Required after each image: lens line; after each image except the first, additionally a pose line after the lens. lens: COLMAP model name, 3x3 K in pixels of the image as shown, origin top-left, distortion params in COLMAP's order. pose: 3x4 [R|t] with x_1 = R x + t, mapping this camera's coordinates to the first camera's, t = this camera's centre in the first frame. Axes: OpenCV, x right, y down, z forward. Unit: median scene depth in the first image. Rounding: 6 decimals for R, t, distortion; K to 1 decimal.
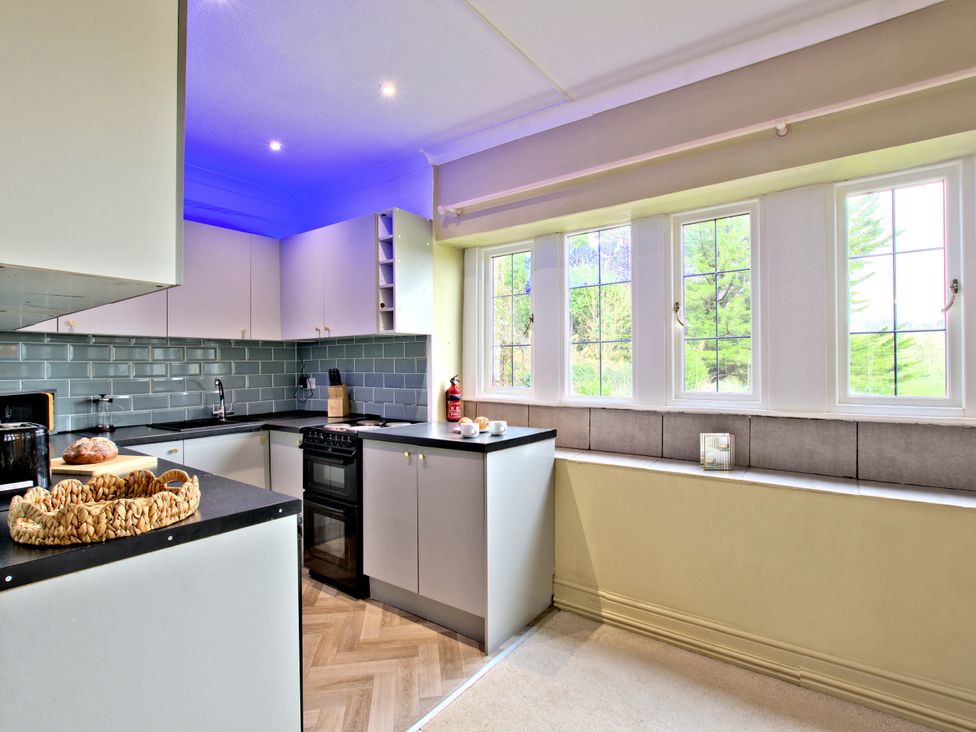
lens RADIAL K [[486.6, 0, 496.4], [0, 486.6, 364.9], [0, 0, 1]] dist [0.000065, 0.000190]
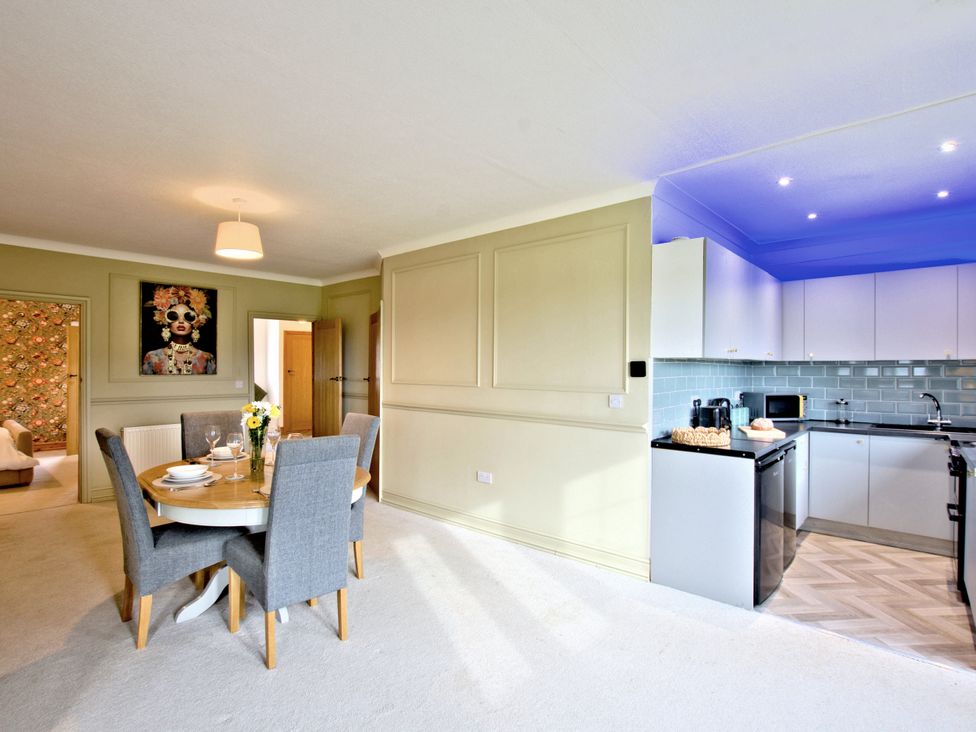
lens RADIAL K [[497.3, 0, 488.2], [0, 497.3, 373.8], [0, 0, 1]] dist [-0.001245, -0.000615]
pose [[-0.087274, 0.022691, -0.995926, 0.999010], [-0.001293, 0.999737, 0.022891, -0.062495], [0.996184, 0.003286, -0.087221, 0.030872]]
